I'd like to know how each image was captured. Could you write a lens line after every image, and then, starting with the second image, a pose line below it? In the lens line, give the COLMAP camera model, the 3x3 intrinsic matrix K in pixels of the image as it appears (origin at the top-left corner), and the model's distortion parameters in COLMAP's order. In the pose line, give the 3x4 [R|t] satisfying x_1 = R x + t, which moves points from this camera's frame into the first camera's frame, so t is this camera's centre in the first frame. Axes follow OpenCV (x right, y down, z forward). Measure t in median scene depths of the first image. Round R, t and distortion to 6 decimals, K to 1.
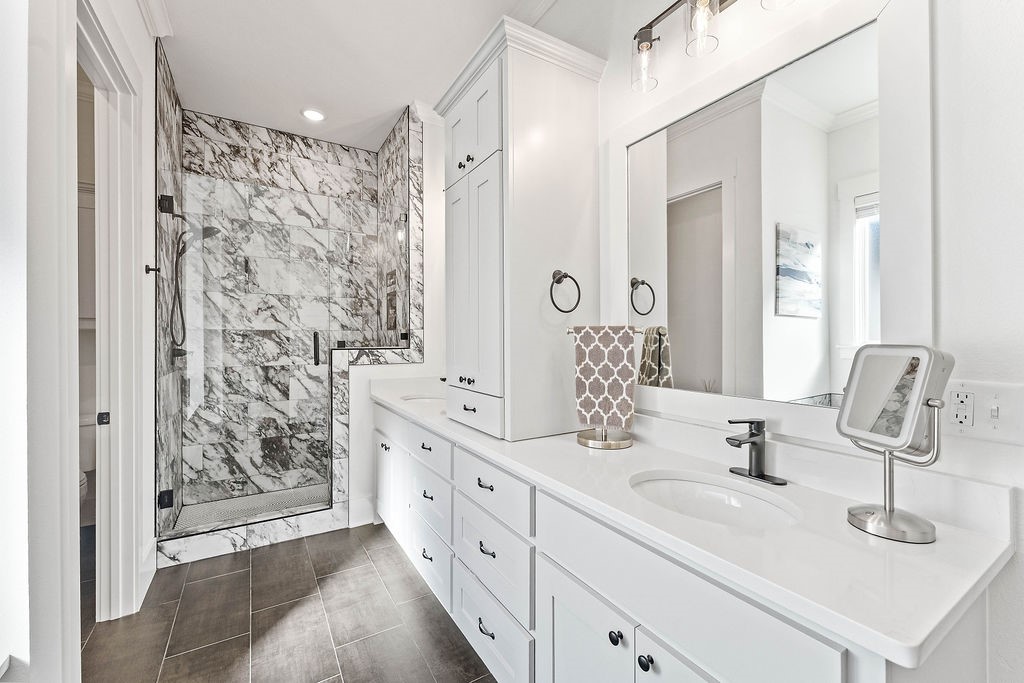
lens RADIAL K [[419.5, 0, 508.6], [0, 419.5, 337.4], [0, 0, 1]] dist [-0.002879, -0.000291]
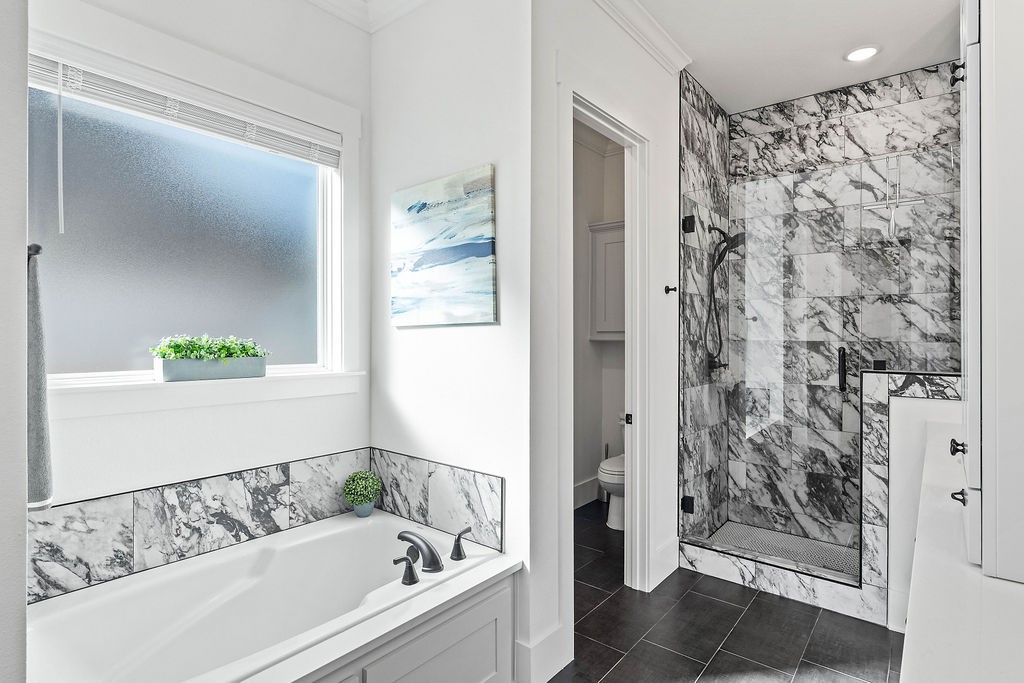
lens RADIAL K [[535.1, 0, 506.4], [0, 535.1, 337.3], [0, 0, 1]] dist [-0.002113, 0.000499]
pose [[0.327642, 0.006858, -0.944777, 0.224933], [-0.005588, 0.999970, 0.005321, -0.028986], [0.944785, 0.003536, 0.327671, 0.094449]]
